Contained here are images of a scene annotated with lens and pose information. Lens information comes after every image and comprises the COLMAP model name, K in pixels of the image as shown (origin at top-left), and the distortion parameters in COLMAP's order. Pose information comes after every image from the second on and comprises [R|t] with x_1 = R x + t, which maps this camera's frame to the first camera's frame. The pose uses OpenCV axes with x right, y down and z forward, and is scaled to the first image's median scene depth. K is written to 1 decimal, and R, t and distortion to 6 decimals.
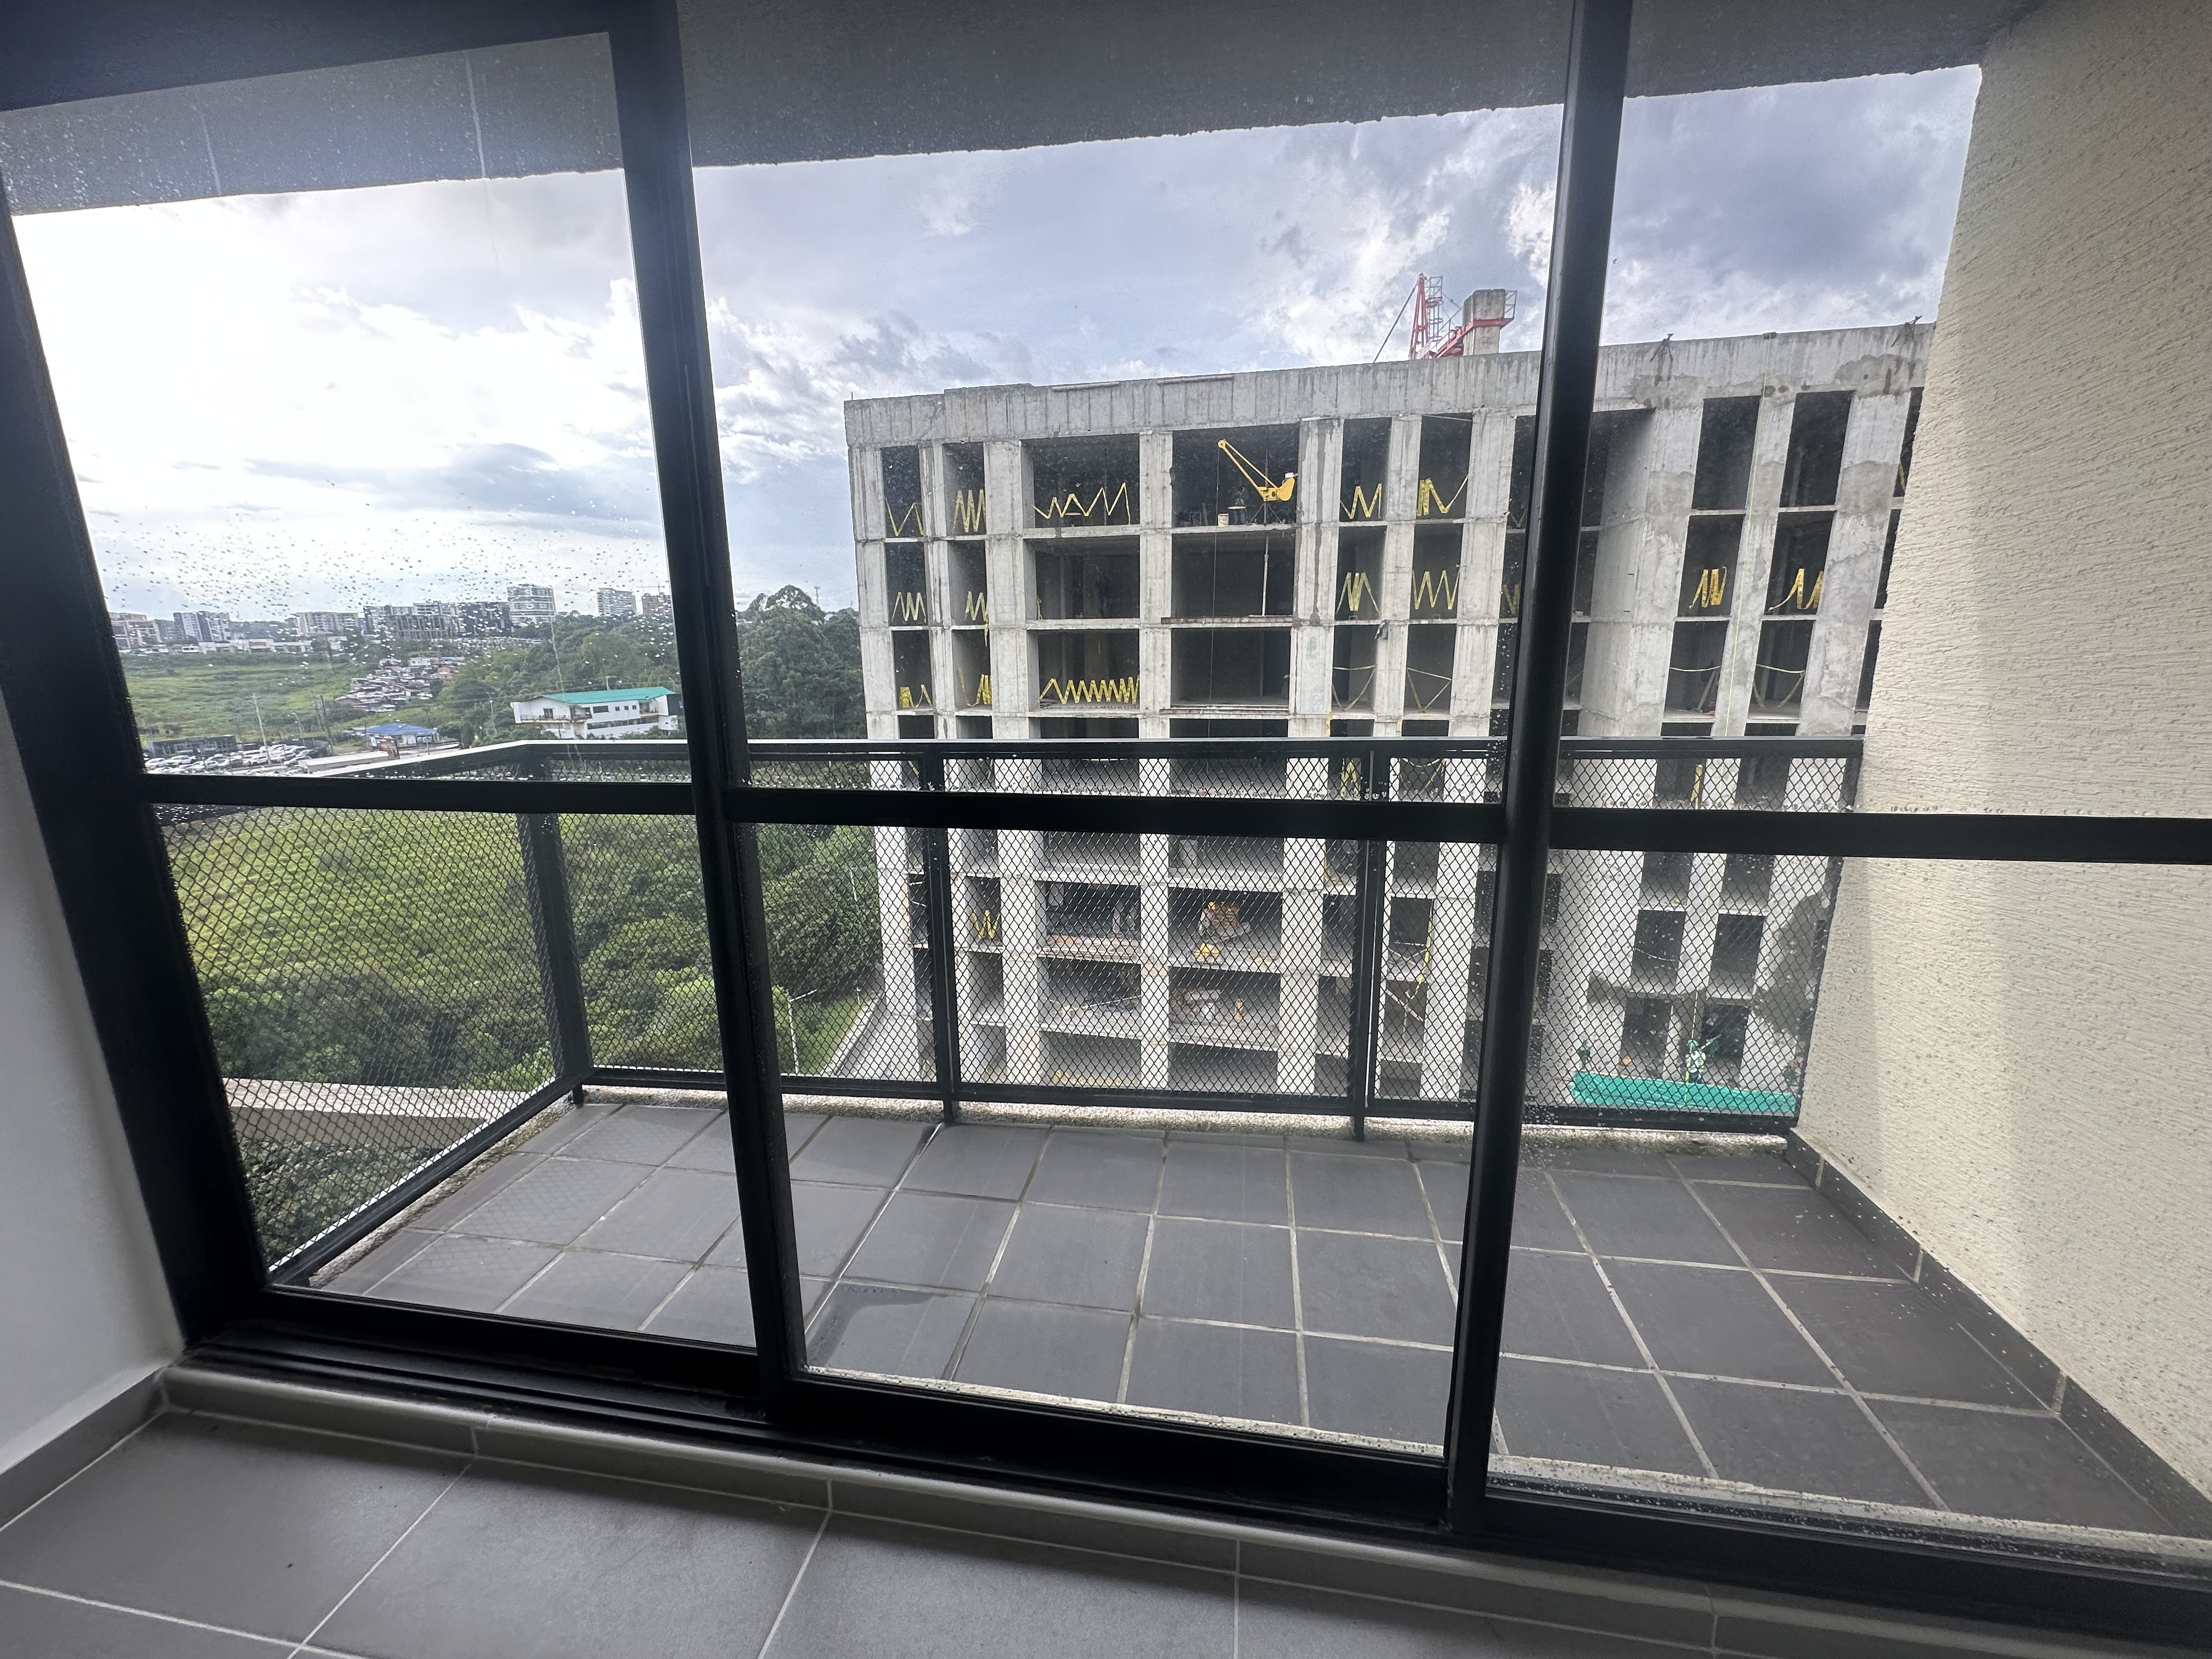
lens RADIAL K [[883.0, 0, 1105.0], [0, 883.0, 828.9], [0, 0, 1]] dist [0.001649, 0.000146]
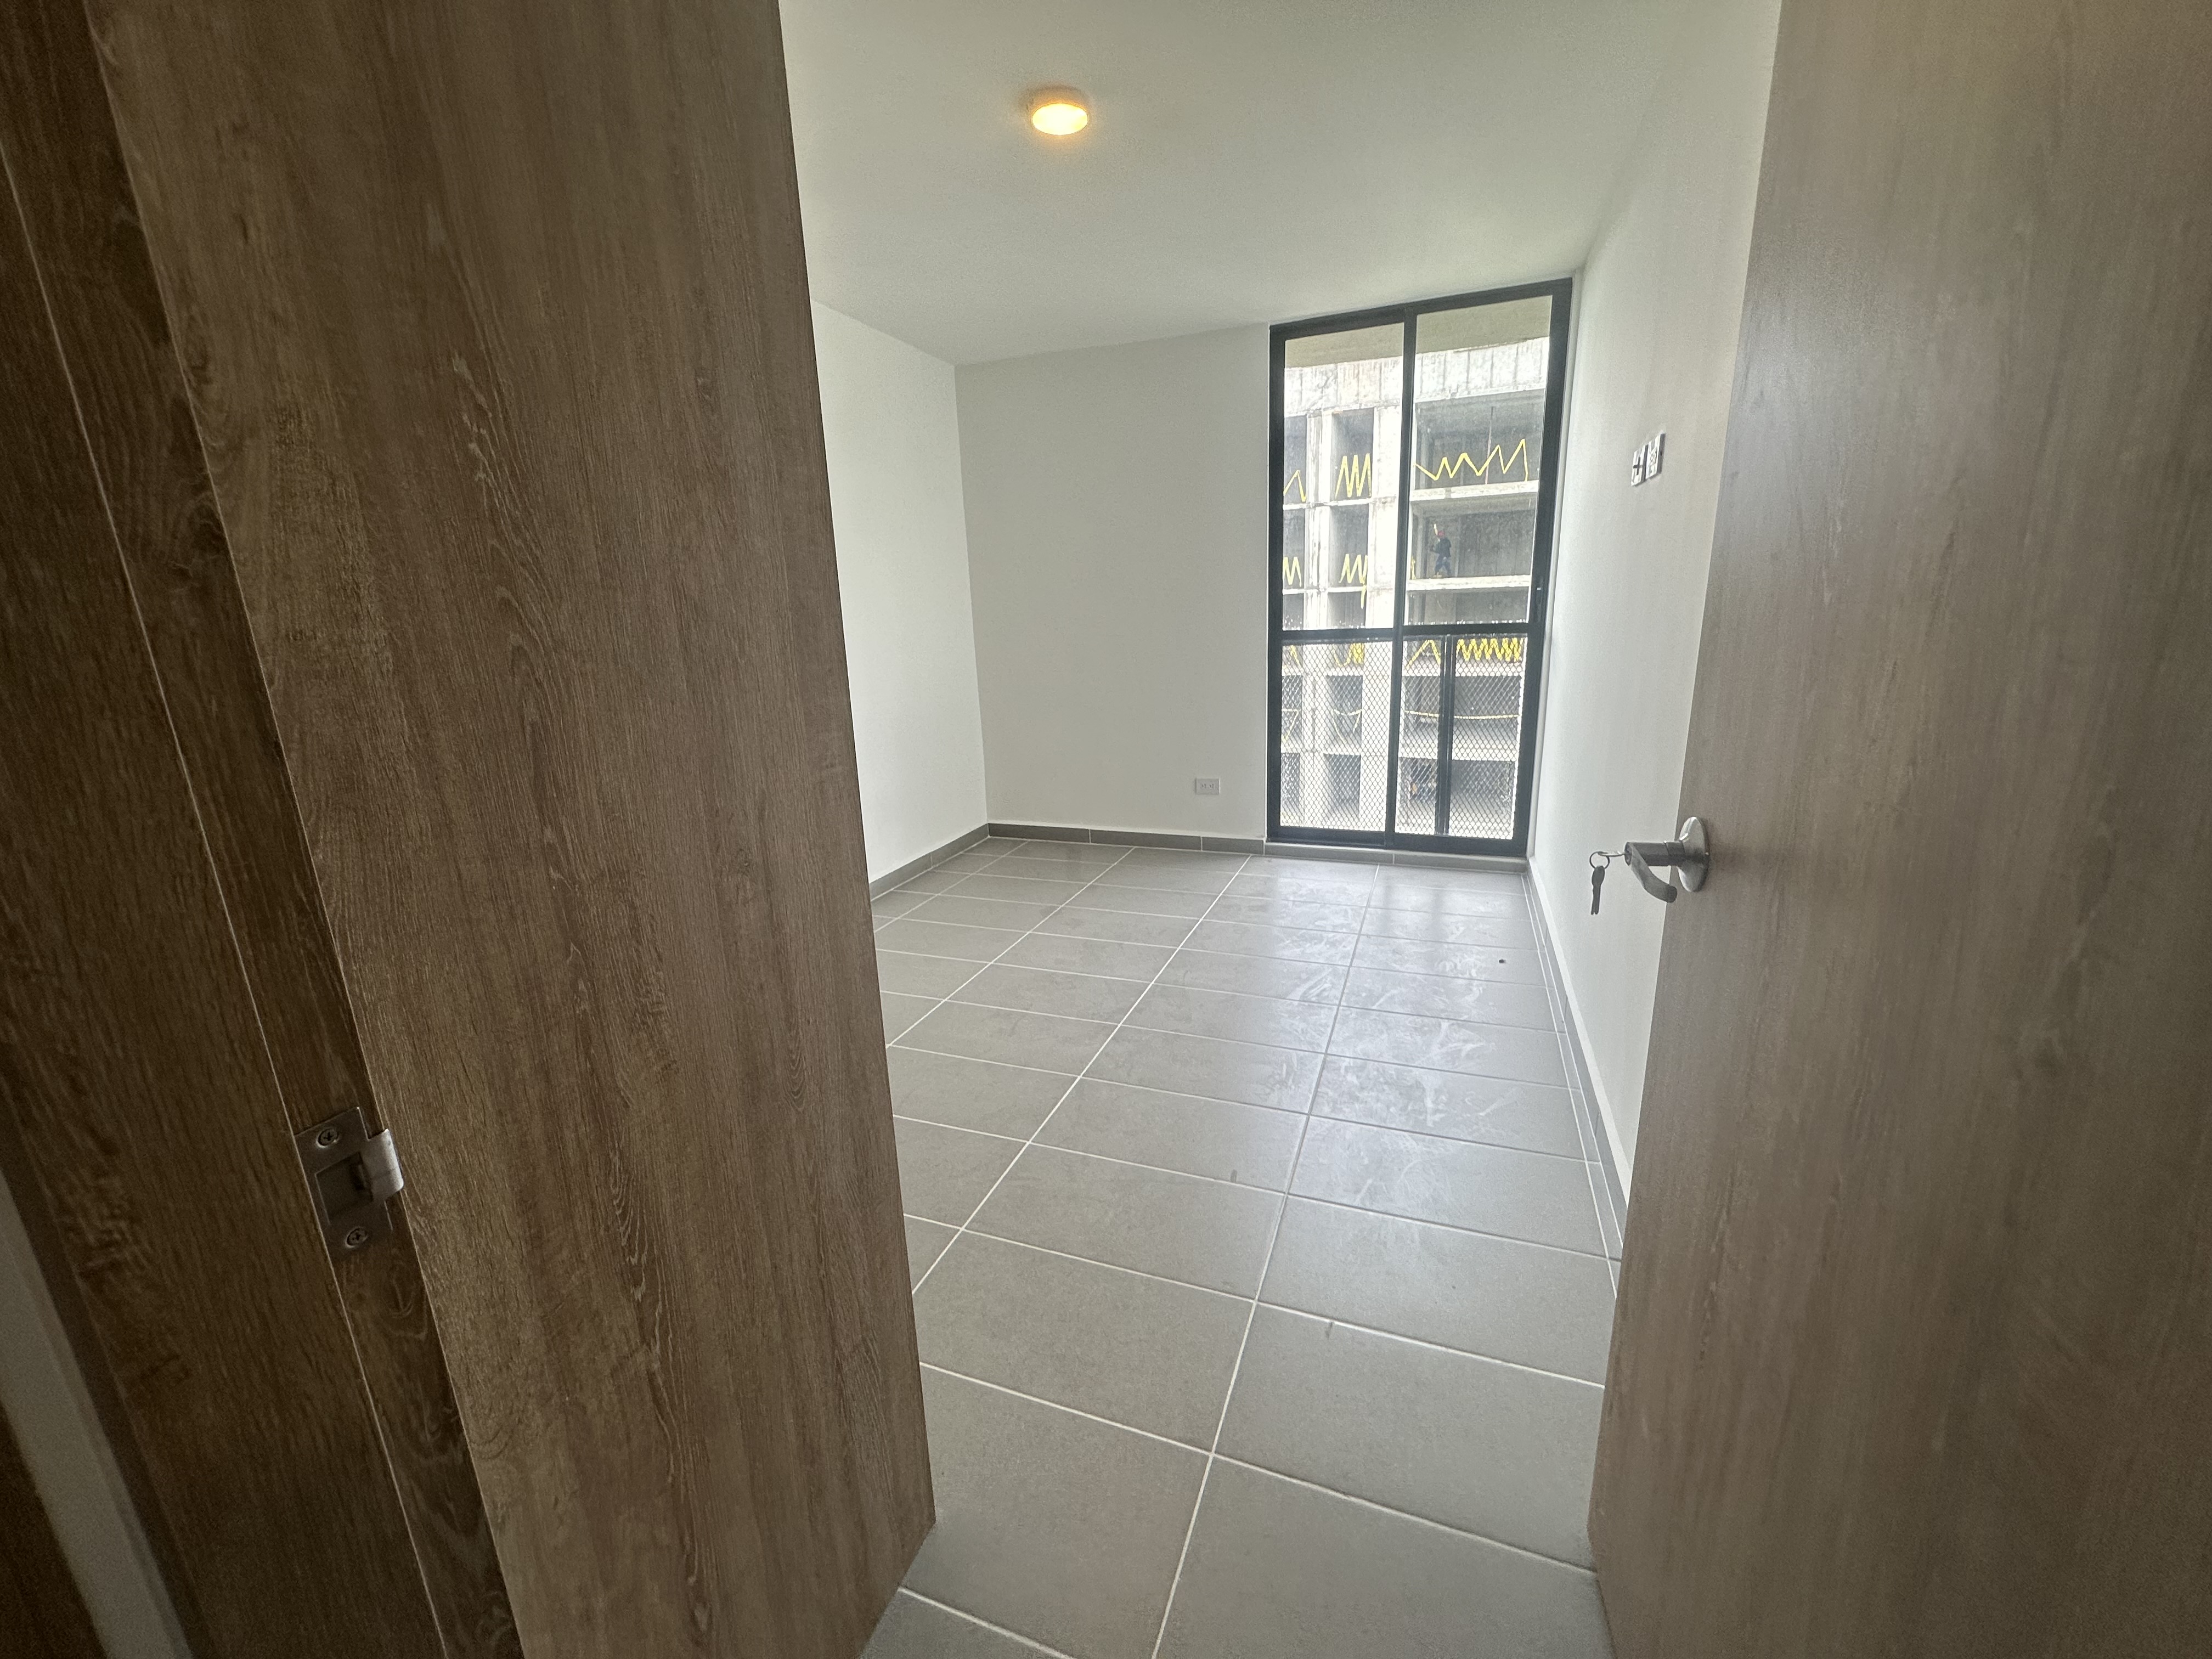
lens RADIAL K [[883.0, 0, 1104.6], [0, 883.0, 829.1], [0, 0, 1]] dist [0.001649, 0.000146]
pose [[0.978491, 0.029481, -0.204170, -0.220368], [-0.021634, 0.998943, 0.040561, 0.018653], [0.205150, -0.035272, 0.978095, -0.090713]]
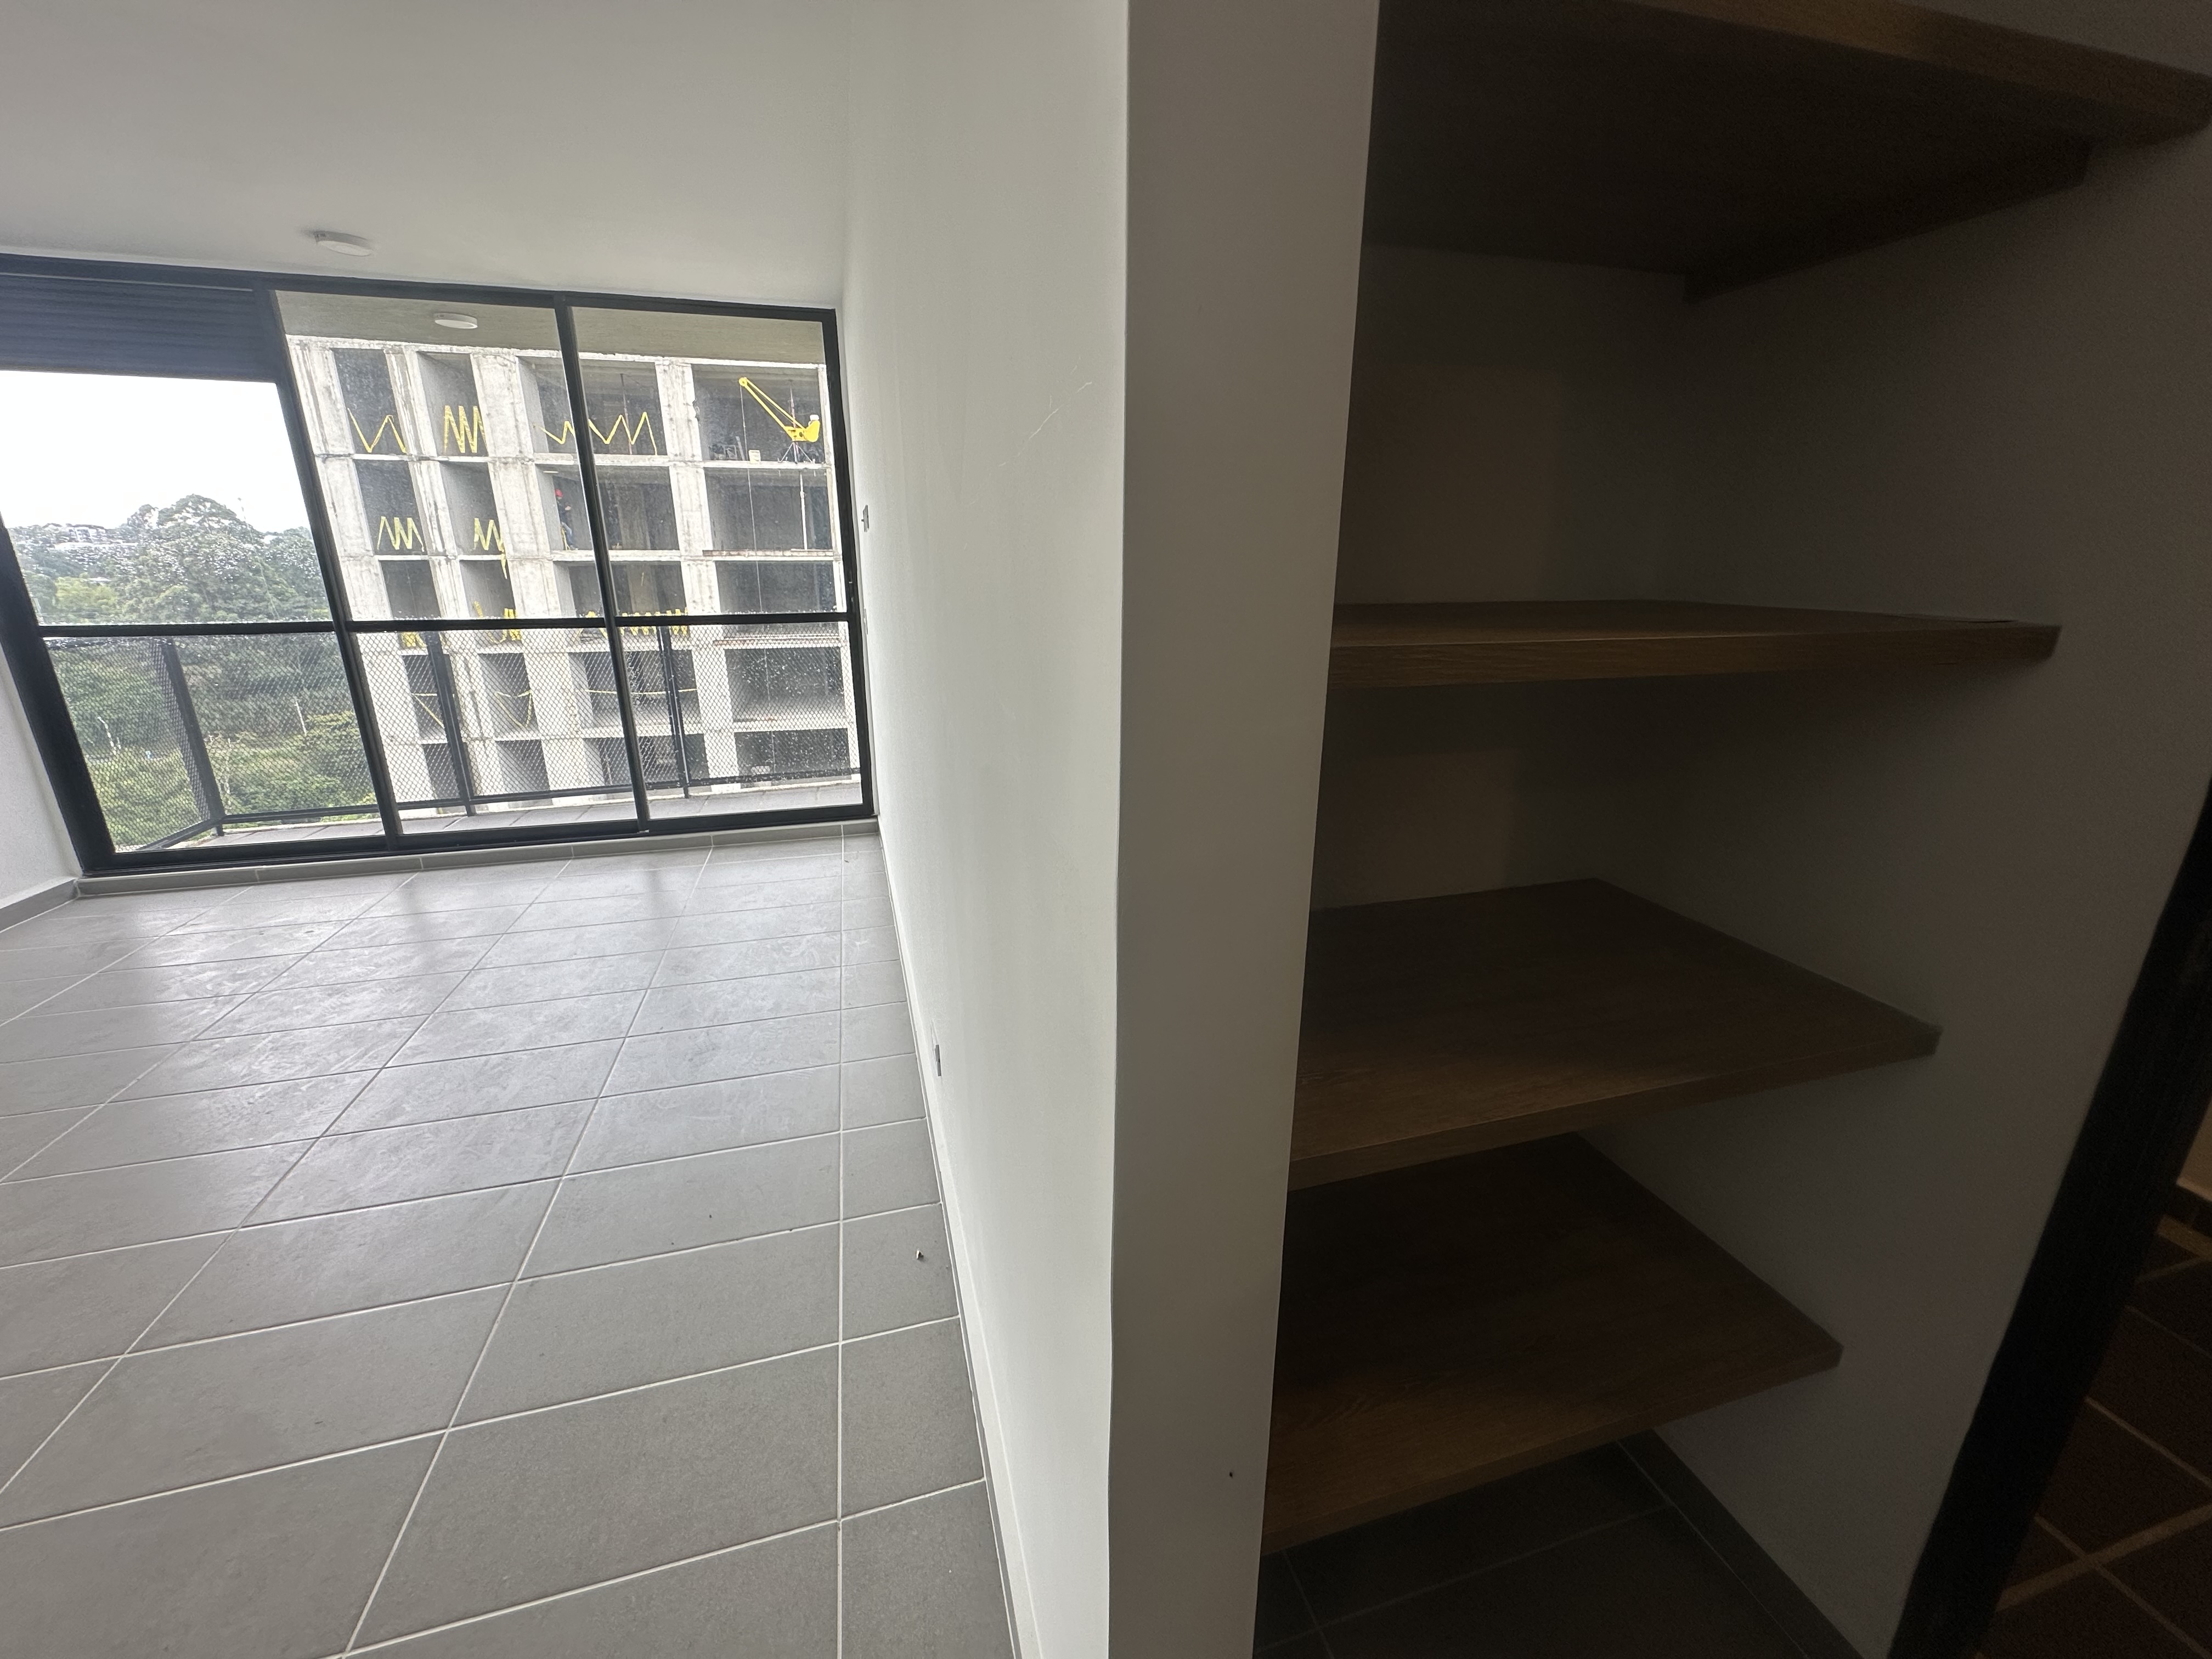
lens RADIAL K [[883.0, 0, 1101.1], [0, 883.0, 829.6], [0, 0, 1]] dist [0.001649, 0.000146]
pose [[0.907091, -0.113001, 0.405483, 0.030522], [0.083634, 0.992470, 0.089489, 0.029914], [-0.412542, -0.047263, 0.909712, -0.141102]]
